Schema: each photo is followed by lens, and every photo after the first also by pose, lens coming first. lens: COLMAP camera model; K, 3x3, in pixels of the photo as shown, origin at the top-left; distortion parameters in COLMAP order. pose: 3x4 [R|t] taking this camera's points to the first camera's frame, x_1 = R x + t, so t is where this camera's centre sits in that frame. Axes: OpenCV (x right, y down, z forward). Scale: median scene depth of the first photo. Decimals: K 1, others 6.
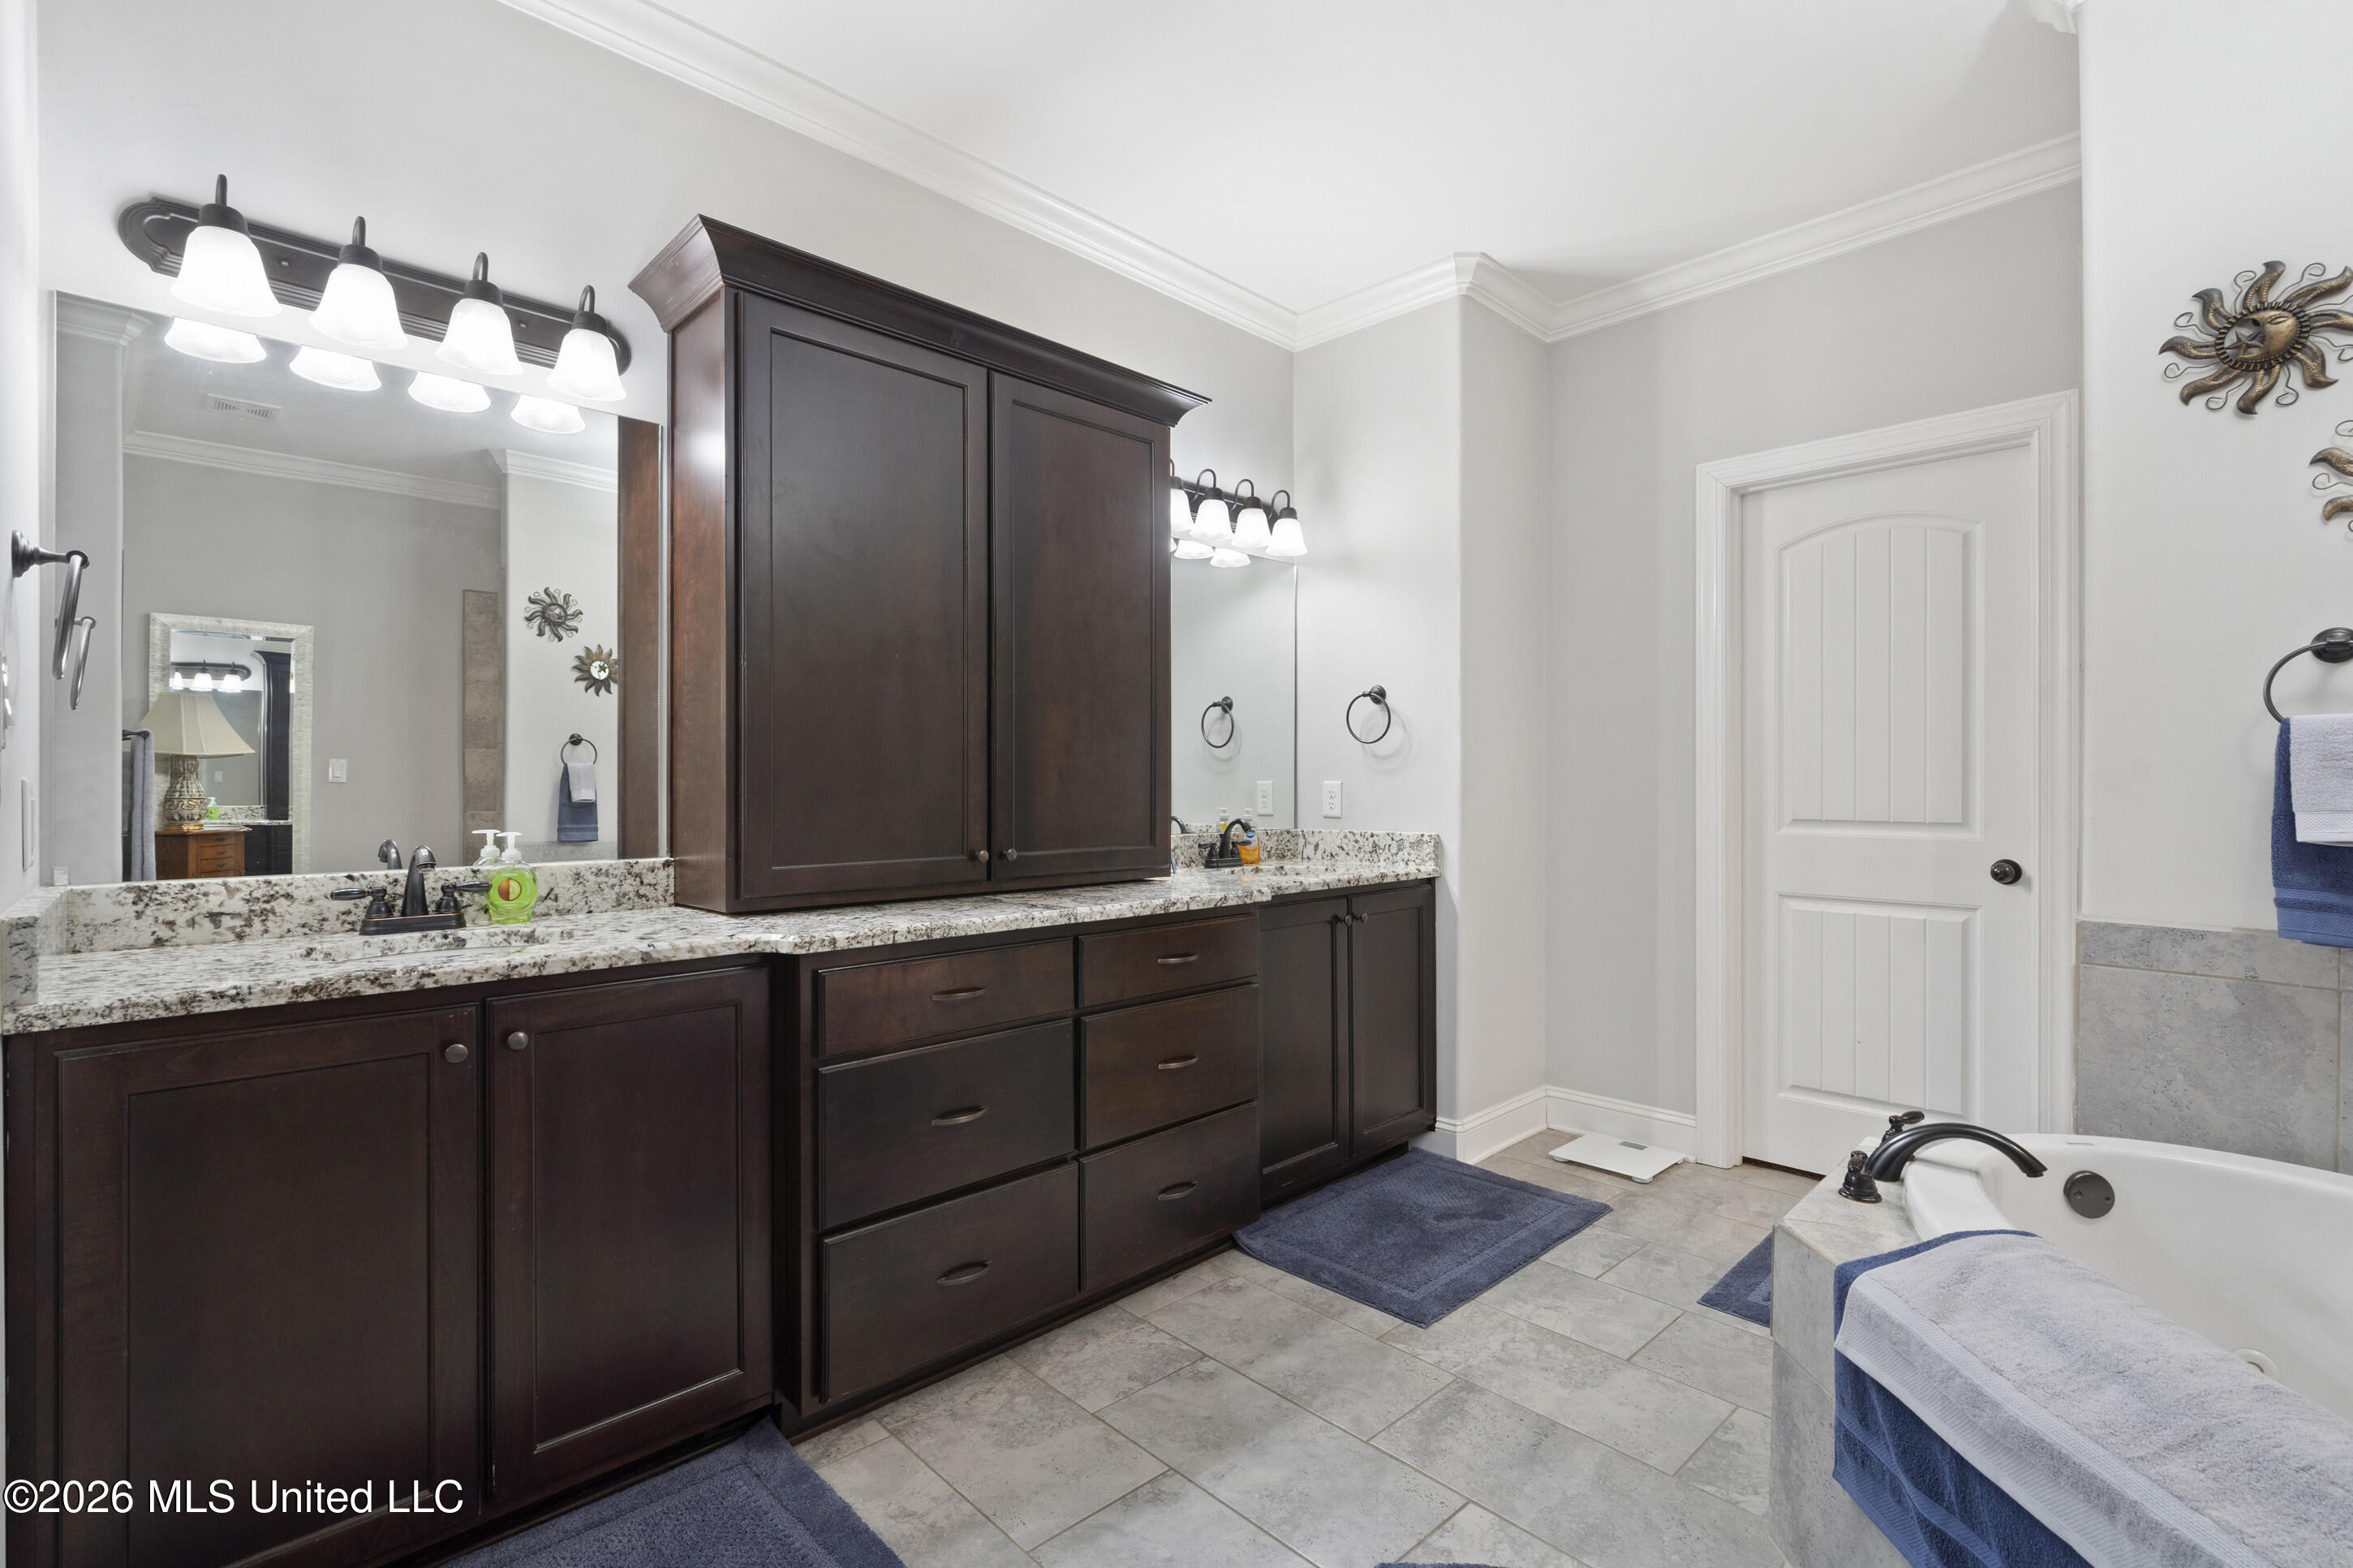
lens RADIAL K [[1078.0, 0, 1175.1], [0, 1078.0, 777.9], [0, 0, 1]] dist [-0.005778, 0.001421]
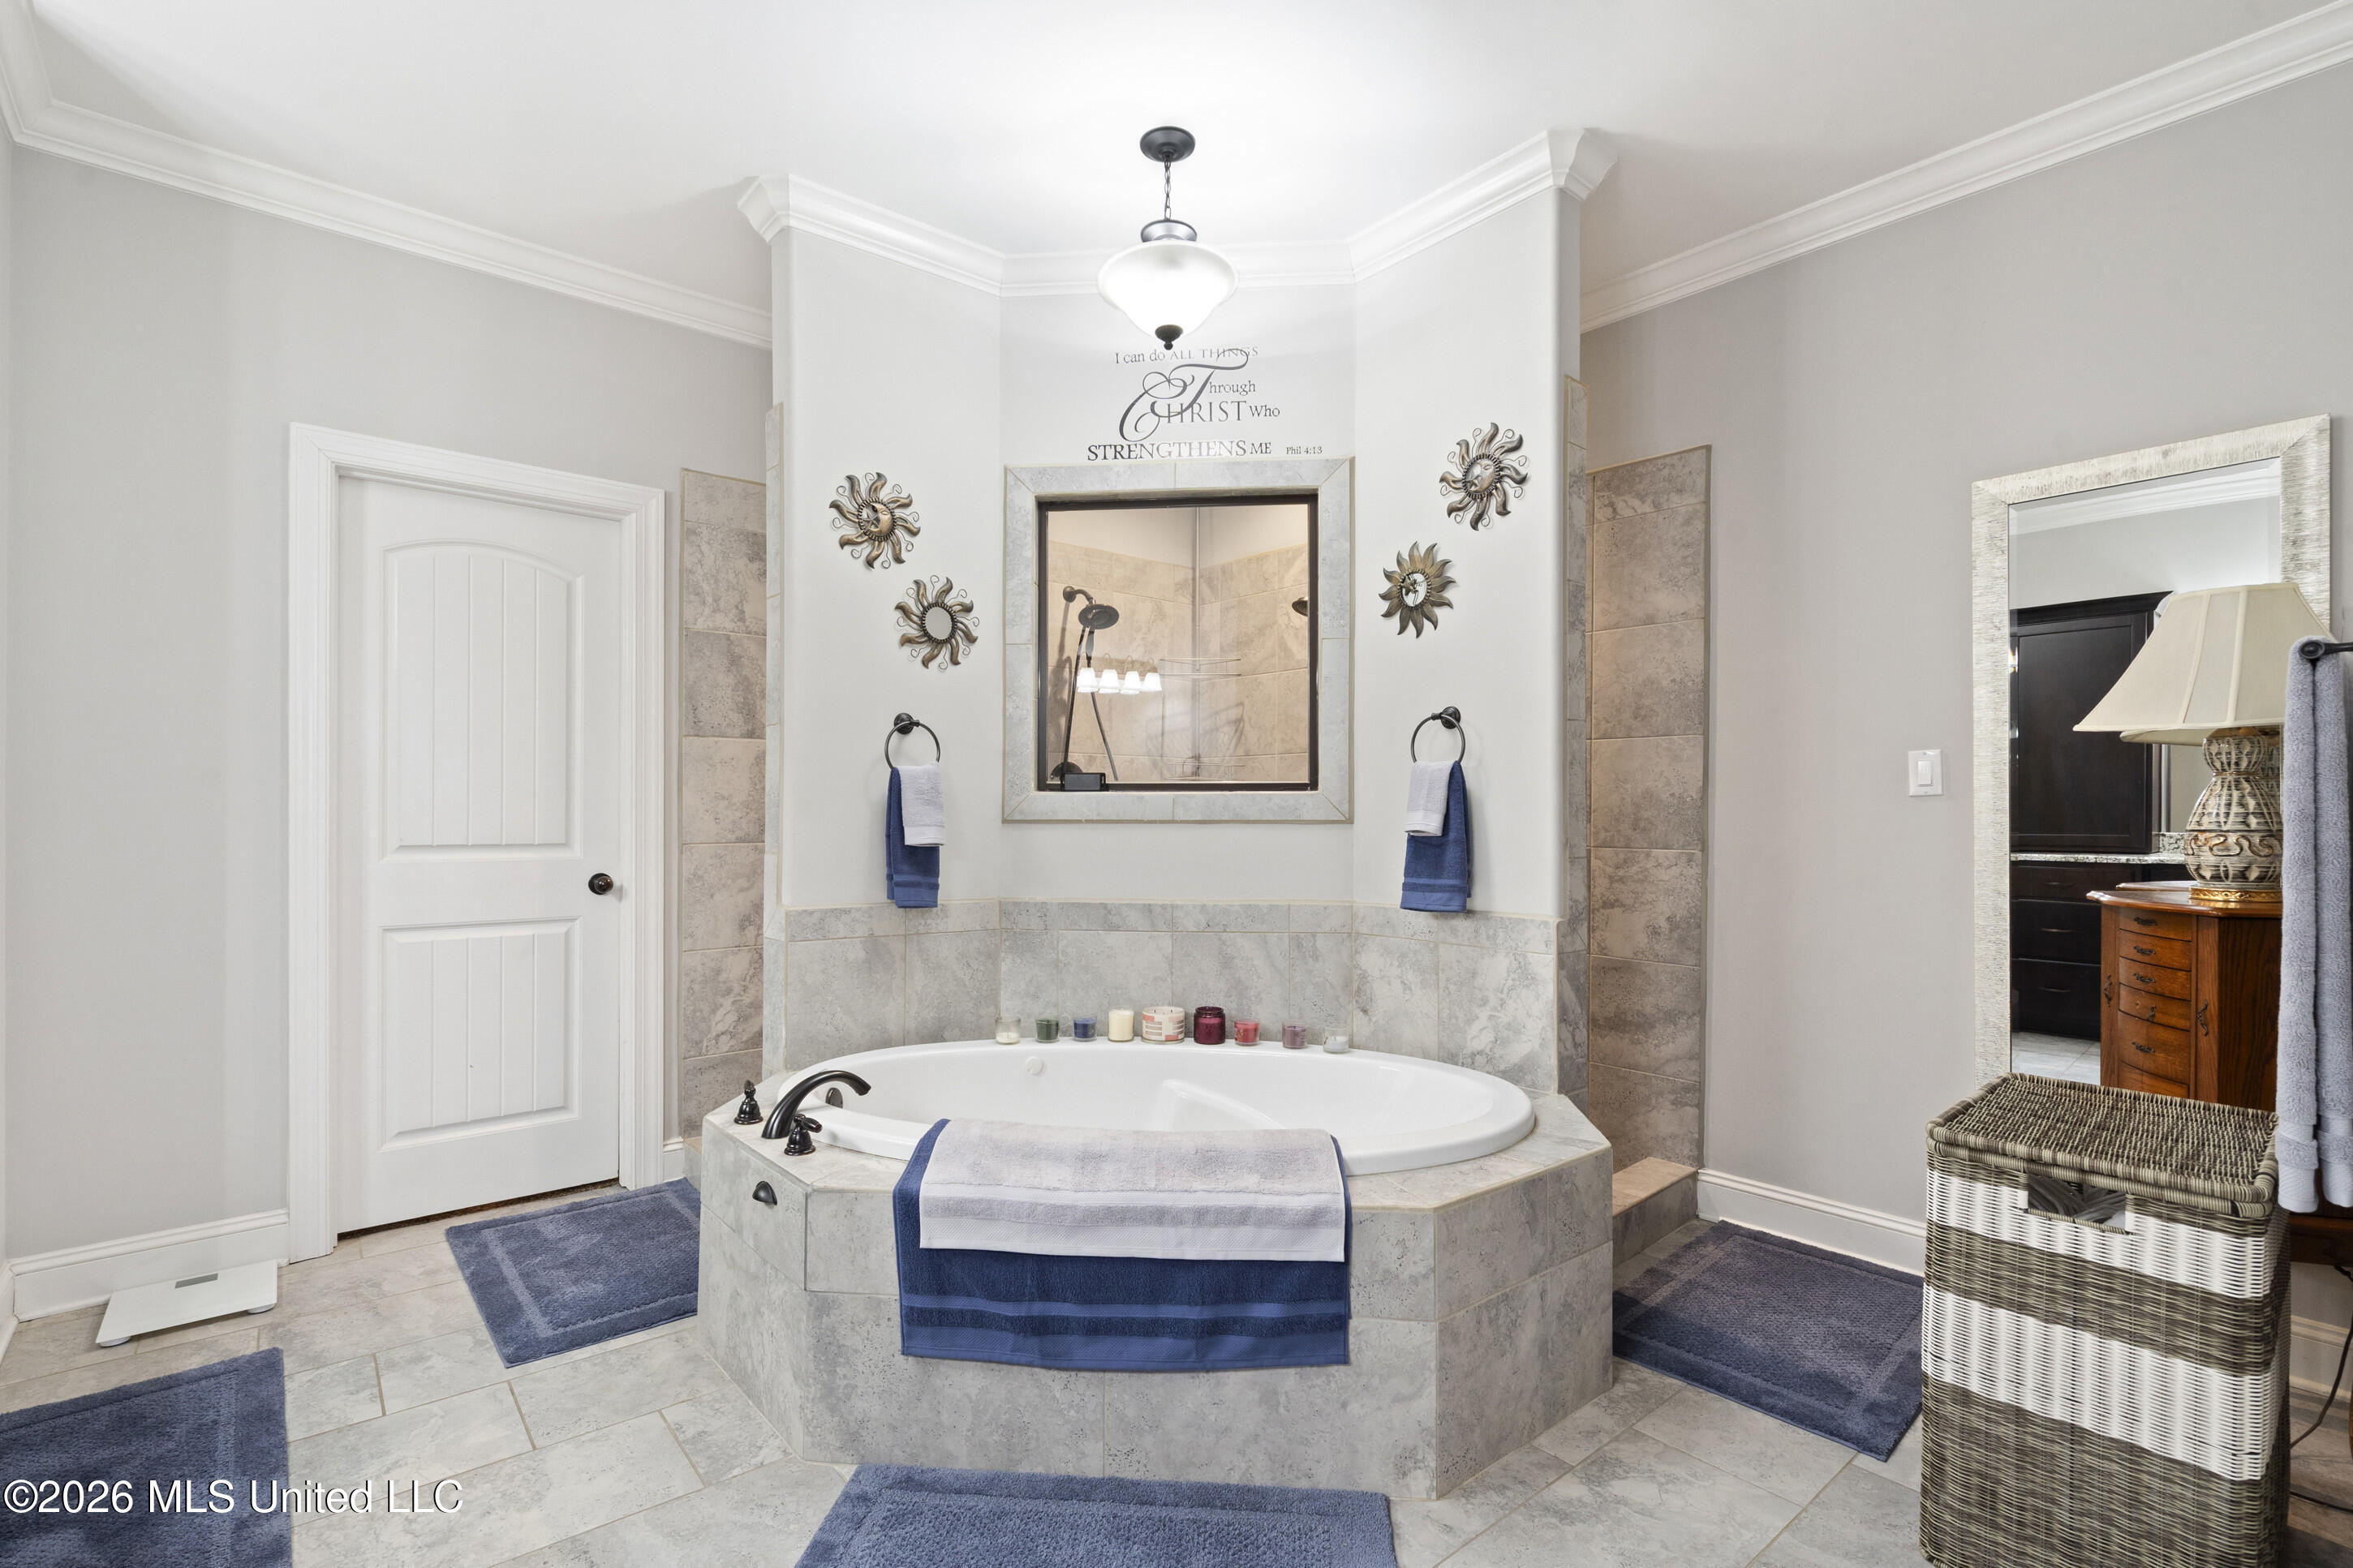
lens RADIAL K [[1078.0, 0, 1134.2], [0, 1078.0, 810.9], [0, 0, 1]] dist [-0.005778, 0.001421]
pose [[0.078928, -0.001983, 0.996878, -0.389349], [-0.007945, 0.999965, 0.002619, 0.001148], [-0.996849, -0.008127, 0.078910, 0.387496]]
